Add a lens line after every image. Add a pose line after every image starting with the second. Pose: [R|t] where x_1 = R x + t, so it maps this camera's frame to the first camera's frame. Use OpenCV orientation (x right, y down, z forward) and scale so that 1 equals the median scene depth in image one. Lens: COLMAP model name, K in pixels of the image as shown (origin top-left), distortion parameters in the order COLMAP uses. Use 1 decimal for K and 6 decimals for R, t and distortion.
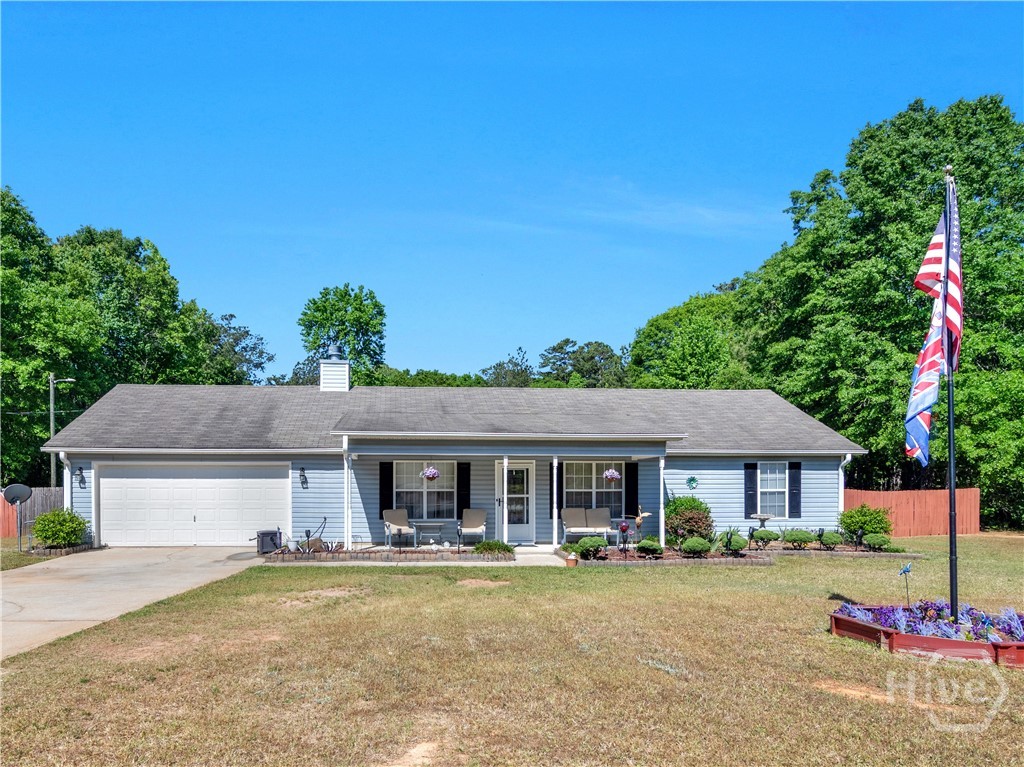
lens RADIAL K [[488.5, 0, 512.3], [0, 488.5, 422.7], [0, 0, 1]] dist [0.001850, -0.008609]
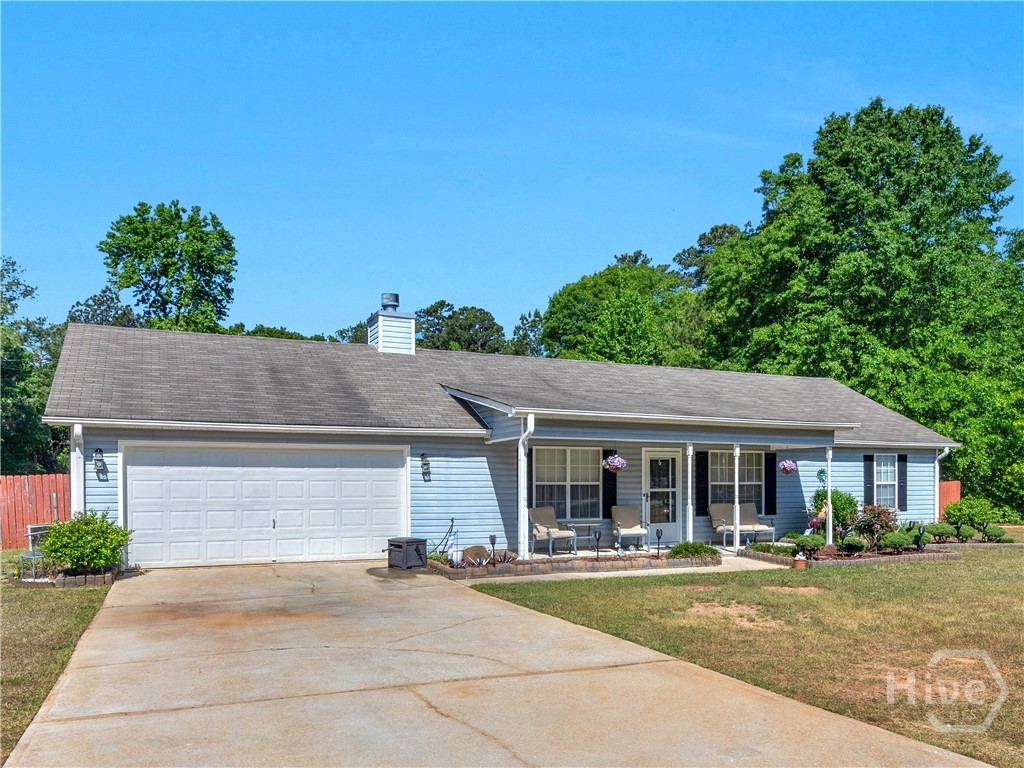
lens RADIAL K [[587.5, 0, 508.0], [0, 587.5, 401.5], [0, 0, 1]] dist [-0.006851, -0.000579]
pose [[0.959187, 0.038427, 0.280150, -0.523042], [-0.038285, 0.999249, -0.005982, 0.010912], [-0.280169, -0.004987, 0.959938, 0.084476]]
